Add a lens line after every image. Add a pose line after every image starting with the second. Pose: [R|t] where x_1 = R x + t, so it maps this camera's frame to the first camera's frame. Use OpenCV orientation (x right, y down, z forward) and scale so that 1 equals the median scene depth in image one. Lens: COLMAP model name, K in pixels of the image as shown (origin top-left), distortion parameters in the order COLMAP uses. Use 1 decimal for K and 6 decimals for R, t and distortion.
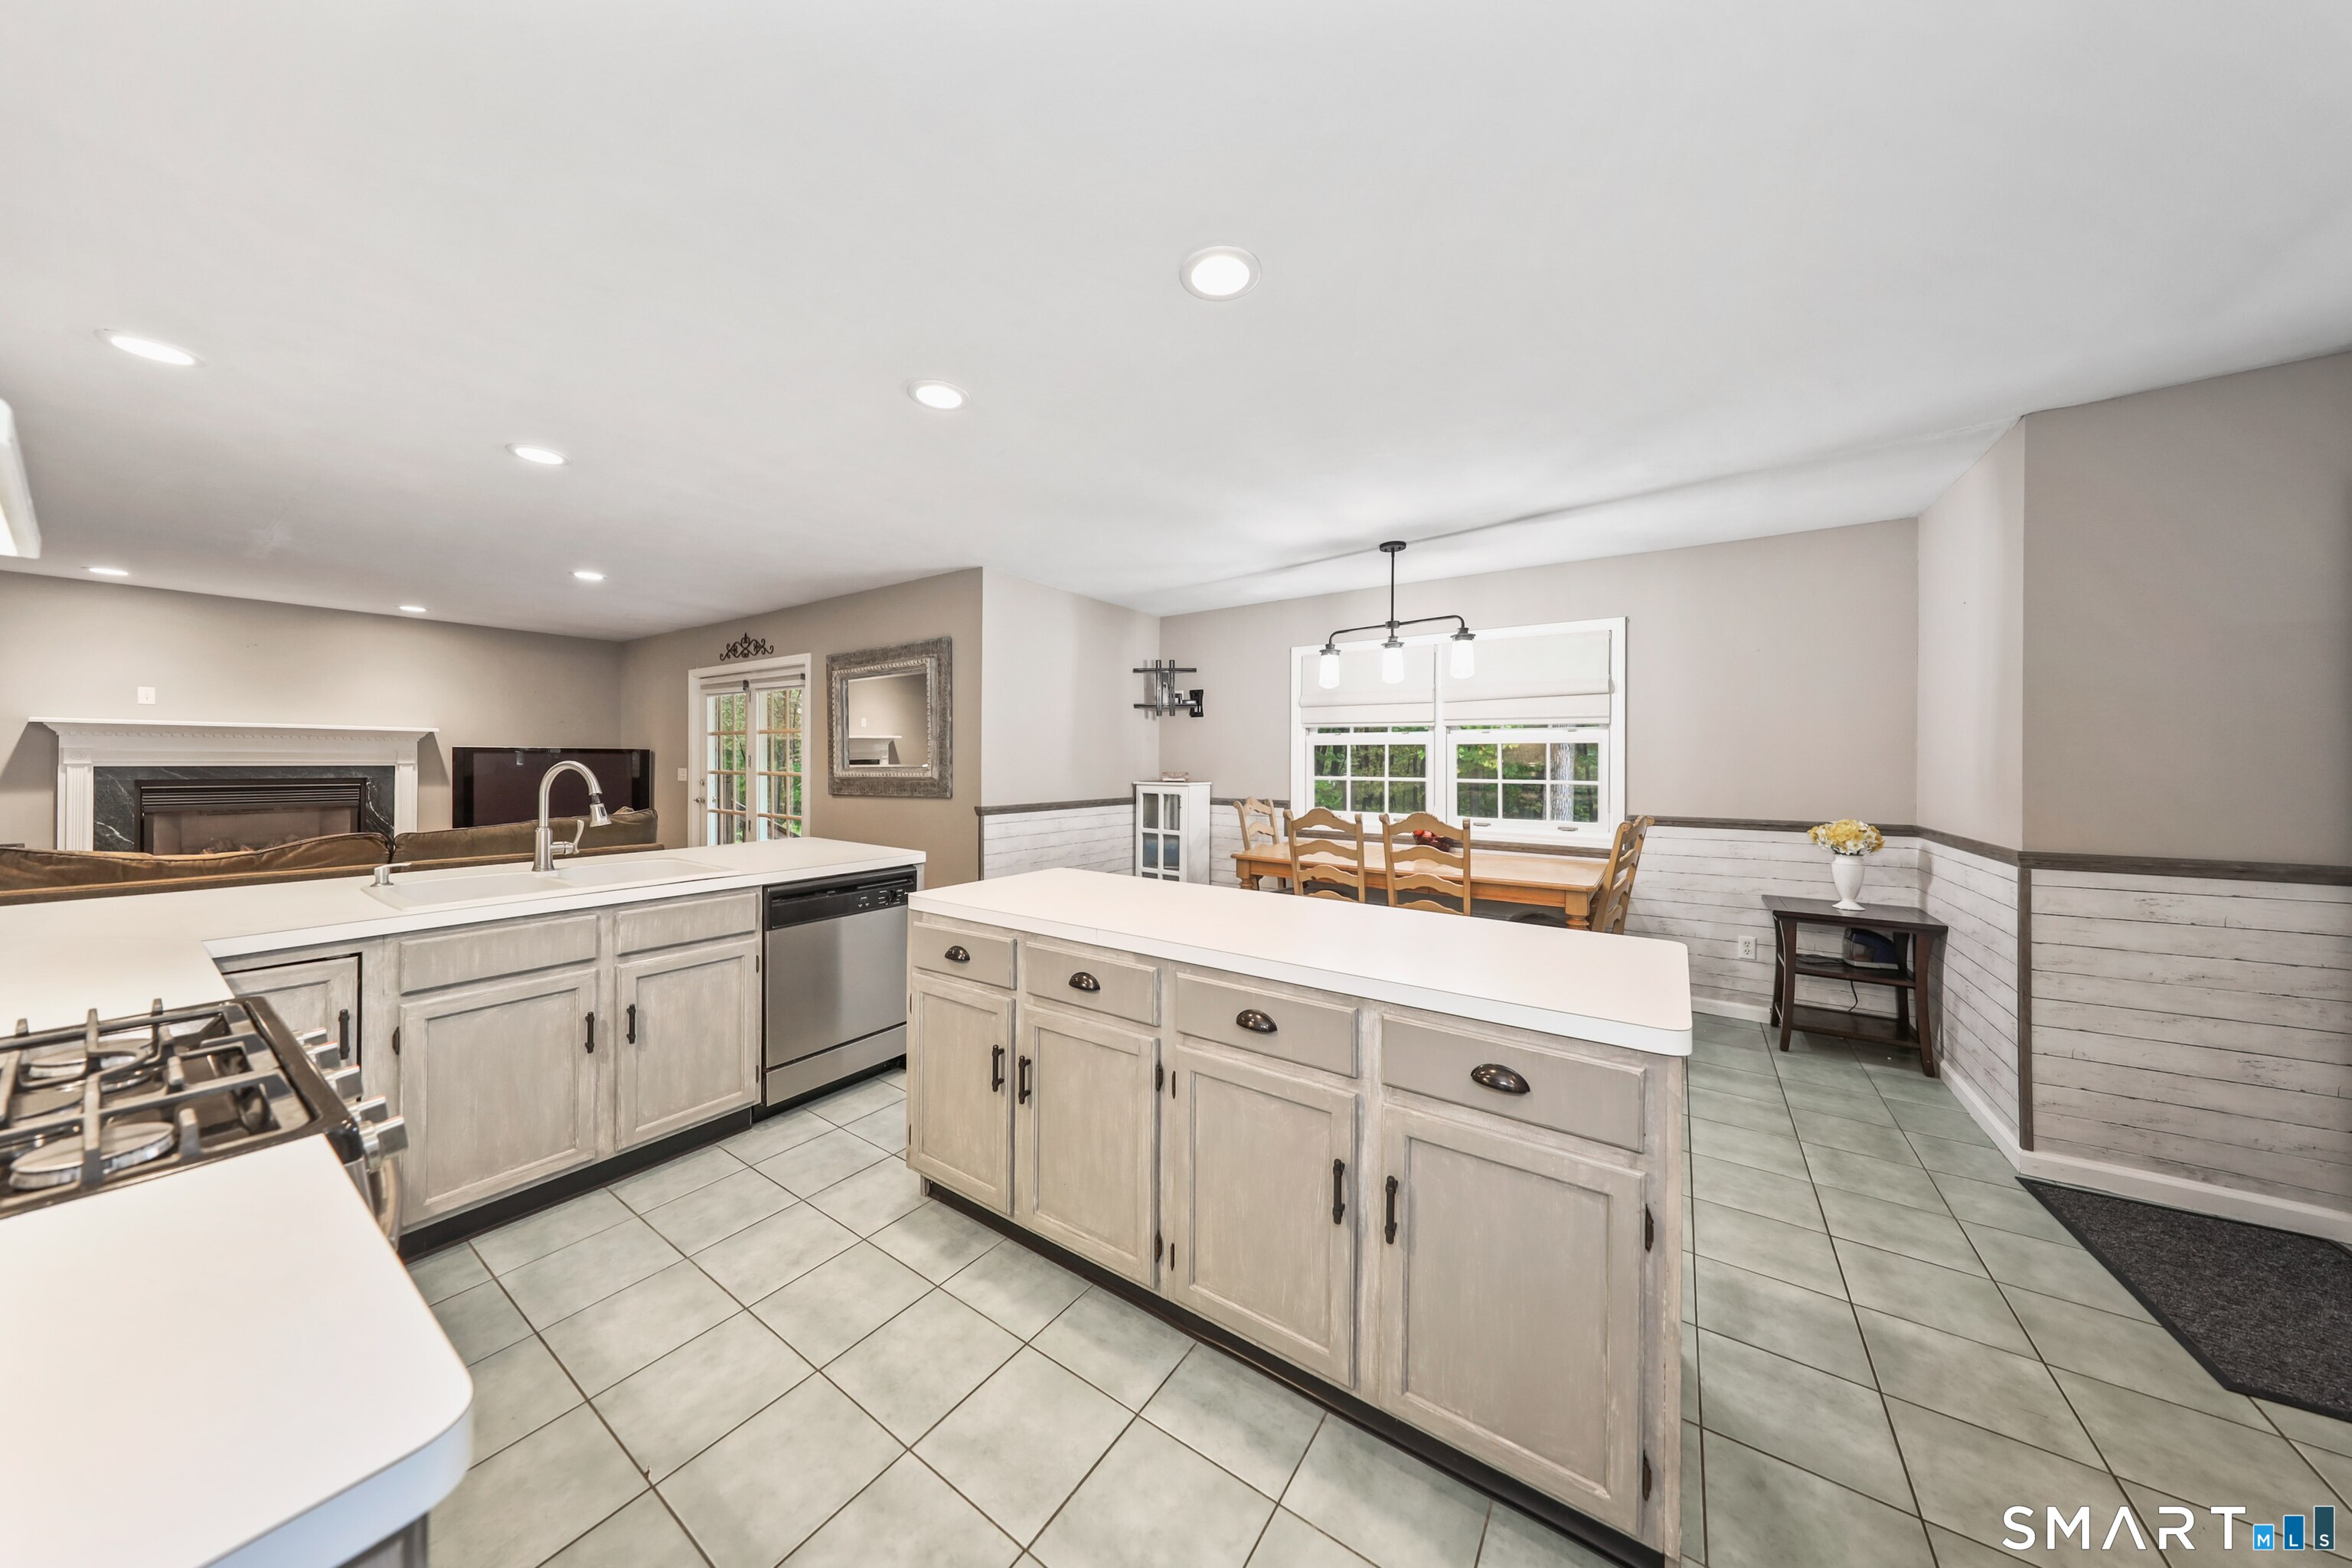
lens RADIAL K [[723.4, 0, 1152.3], [0, 723.4, 765.9], [0, 0, 1]] dist [0.001465, 0.000028]
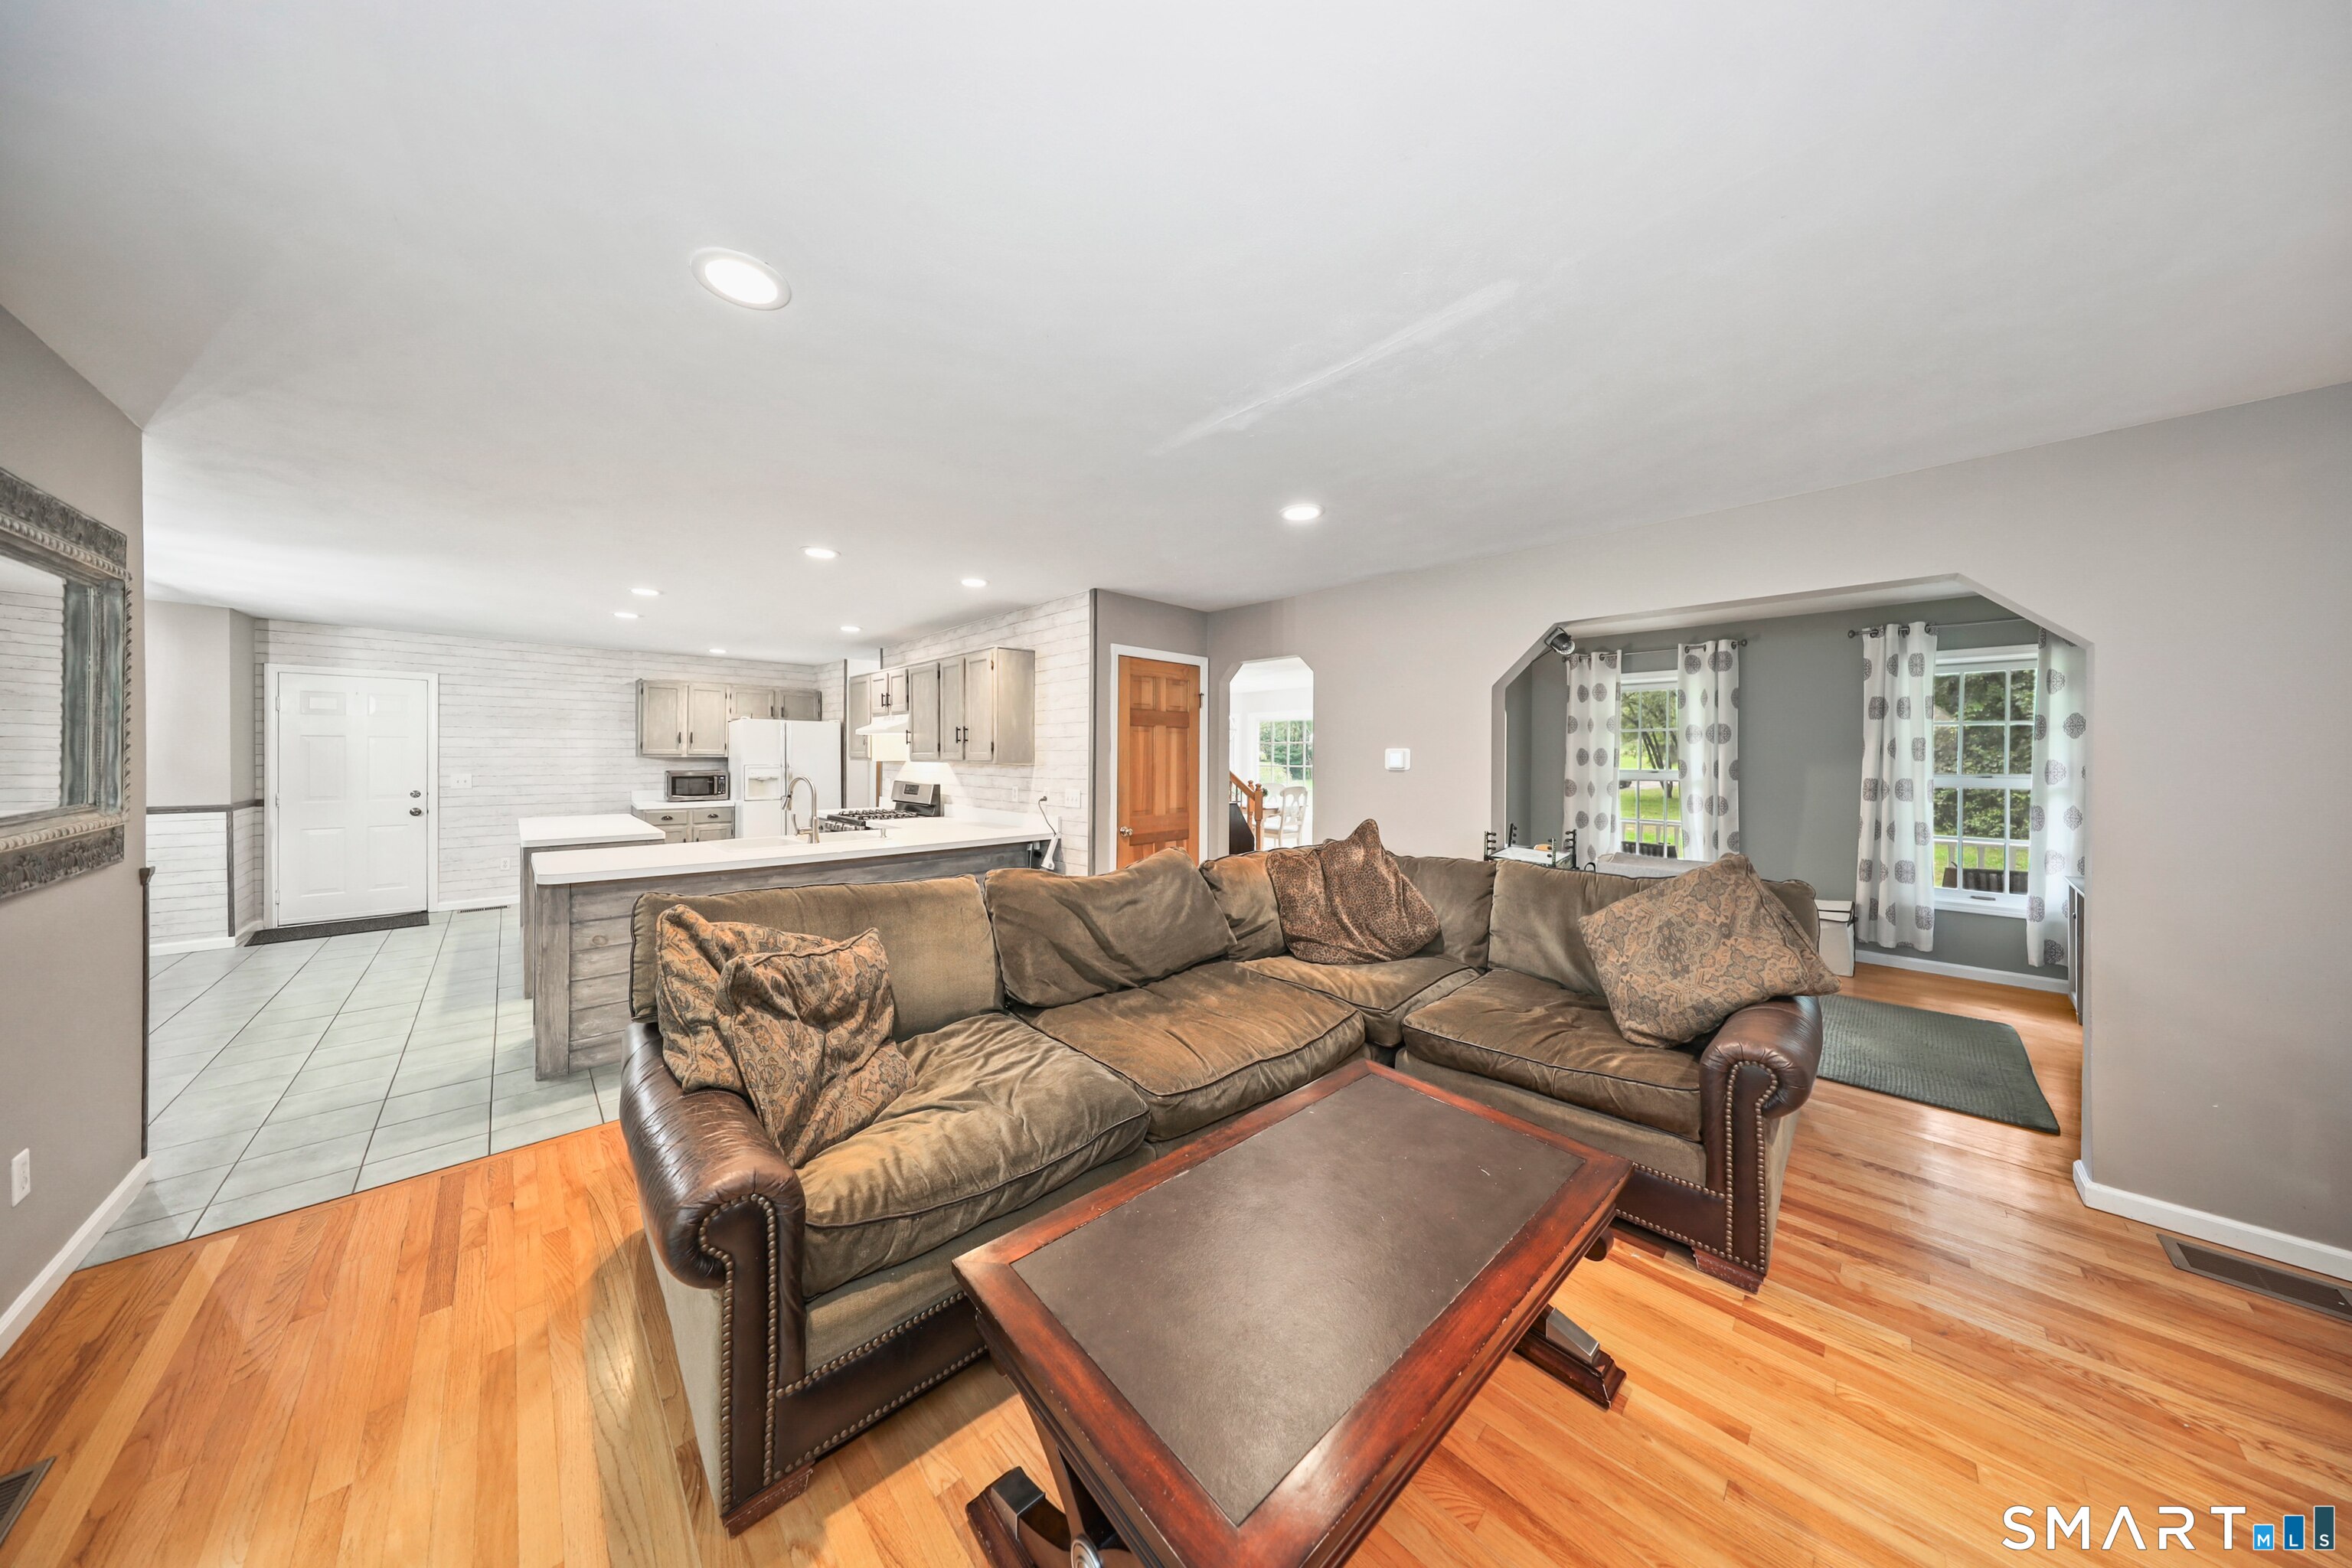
lens RADIAL K [[688.7, 0, 1161.7], [0, 688.7, 764.5], [0, 0, 1]] dist [-0.001530, -0.000080]
pose [[-0.979686, -0.015892, 0.199906, -1.089021], [-0.012330, 0.999742, 0.019052, -0.040479], [-0.200157, 0.016200, -0.979630, 1.346617]]
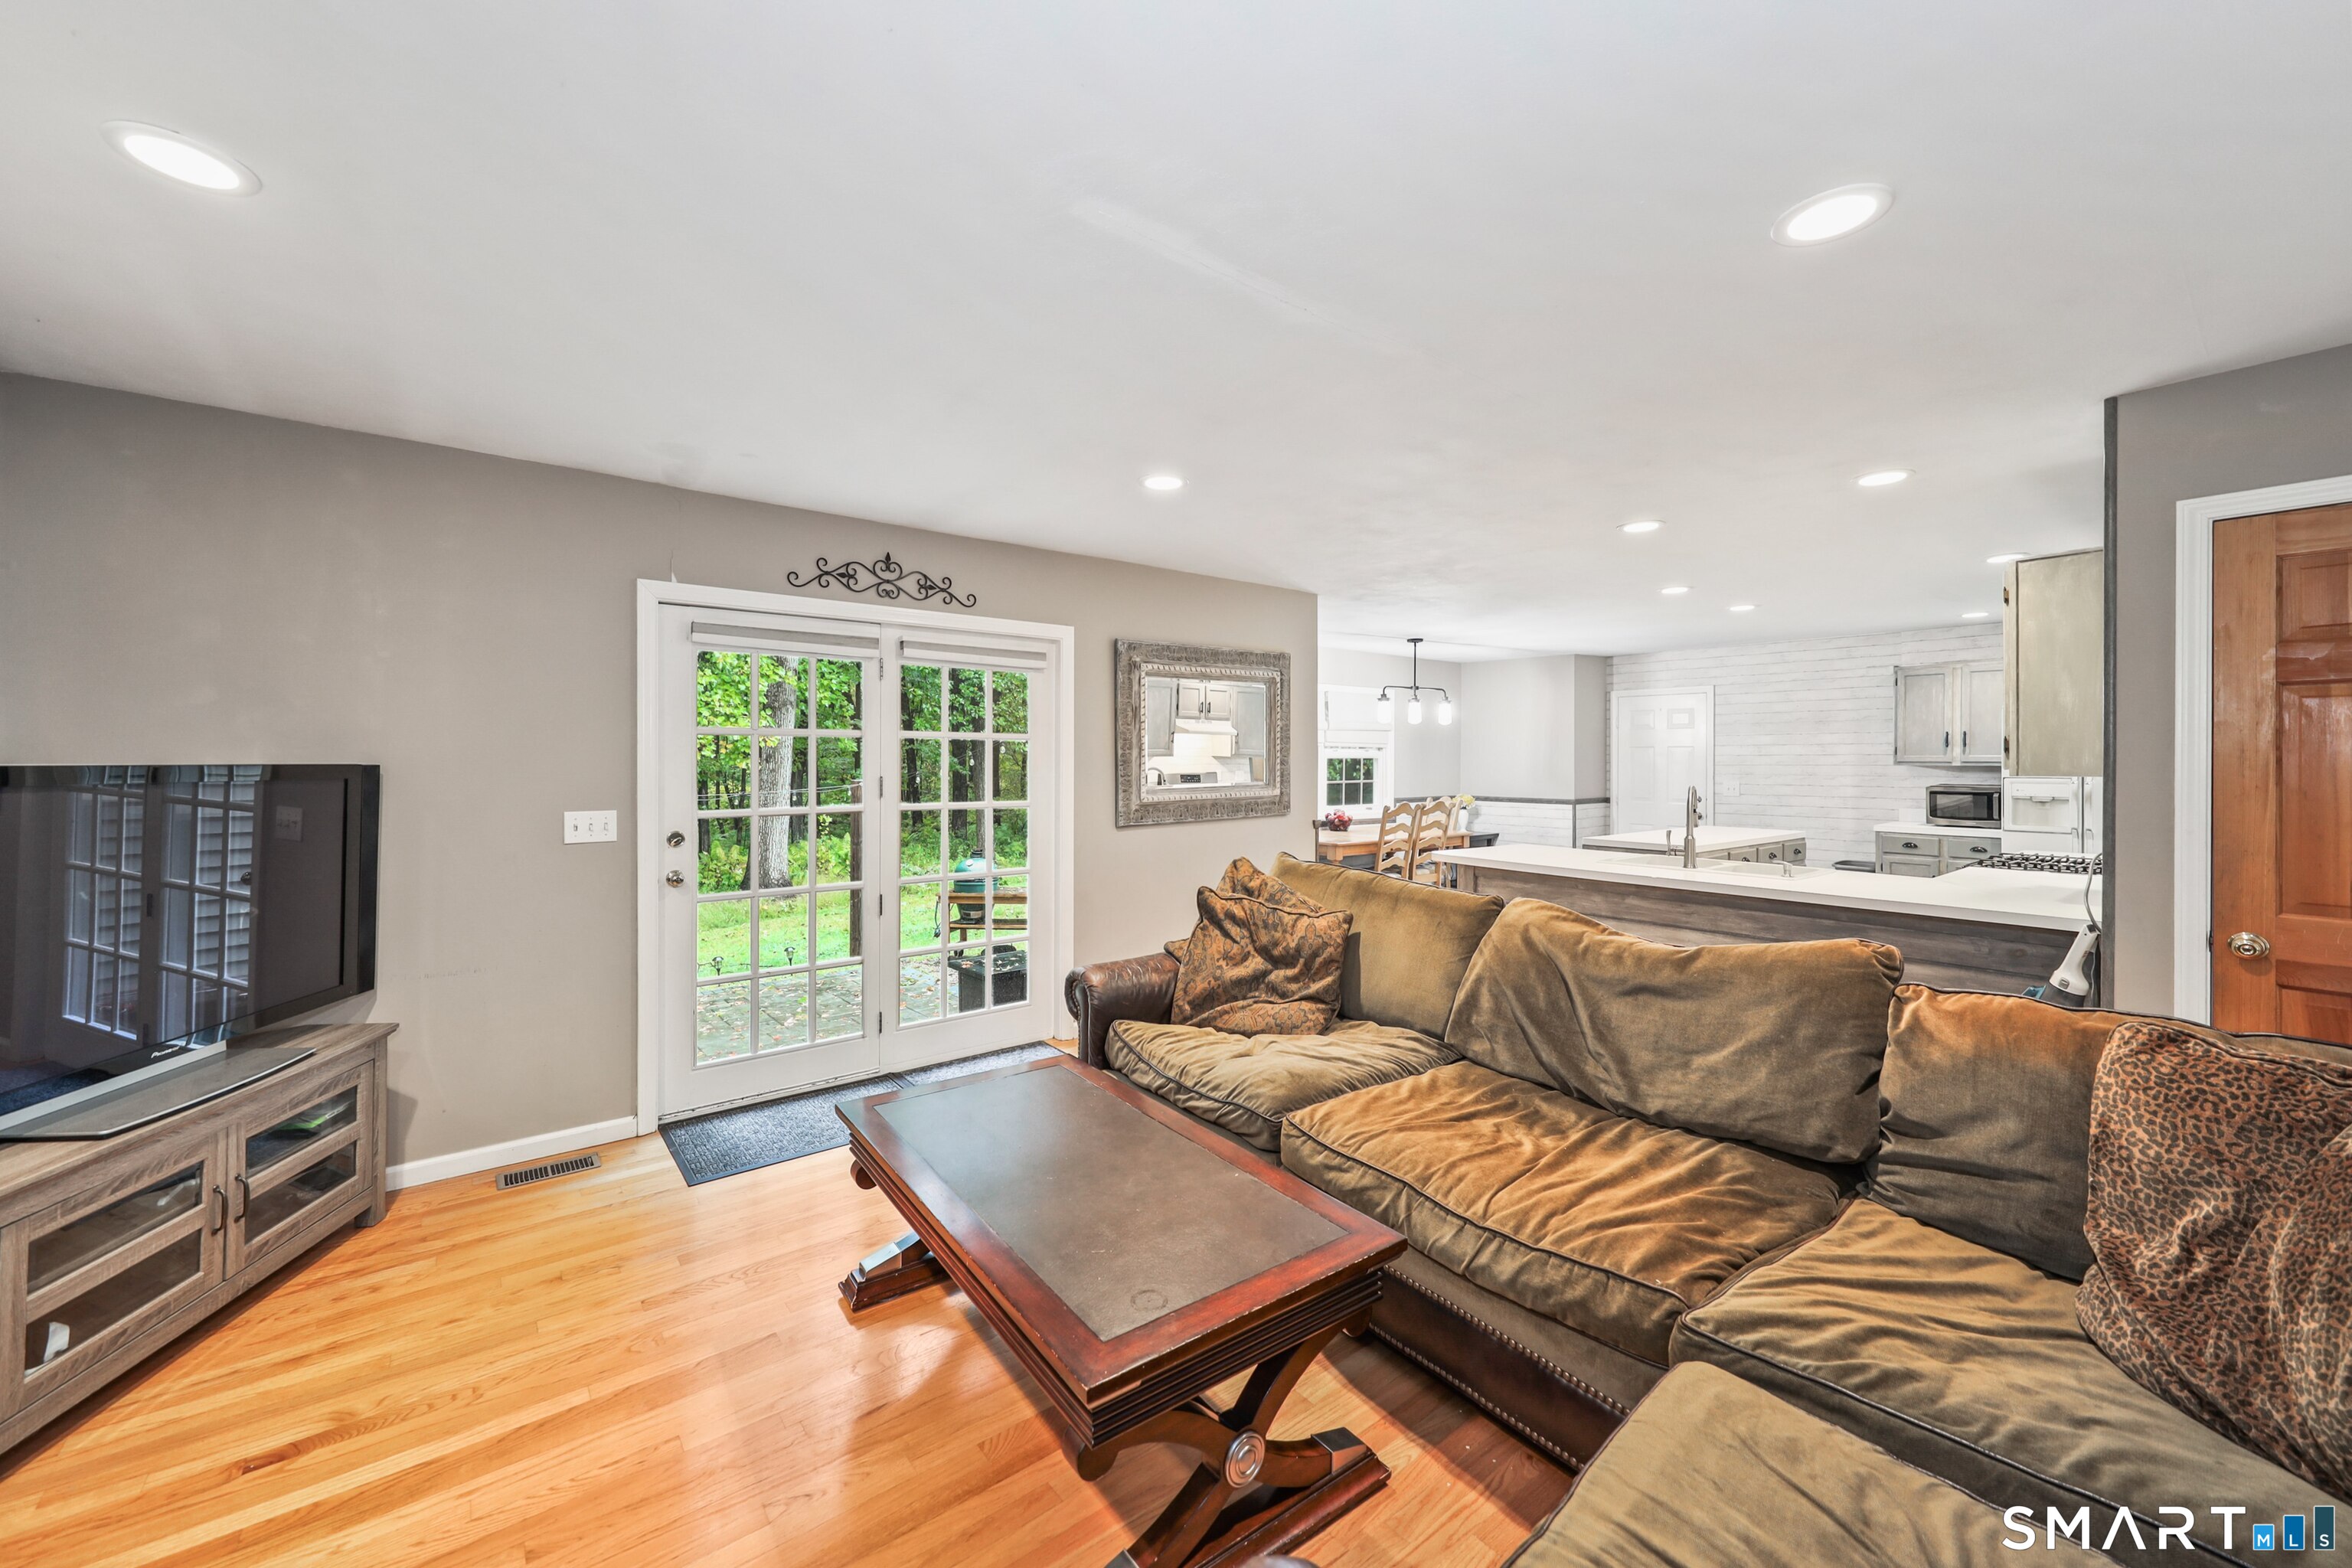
lens RADIAL K [[902.0, 0, 1160.4], [0, 902.0, 758.6], [0, 0, 1]] dist [0.007958, 0.000040]
pose [[0.302554, -0.006869, 0.953108, -1.559963], [0.006308, 0.999967, 0.005204, -0.041930], [-0.953111, 0.004438, 0.302587, 0.813074]]
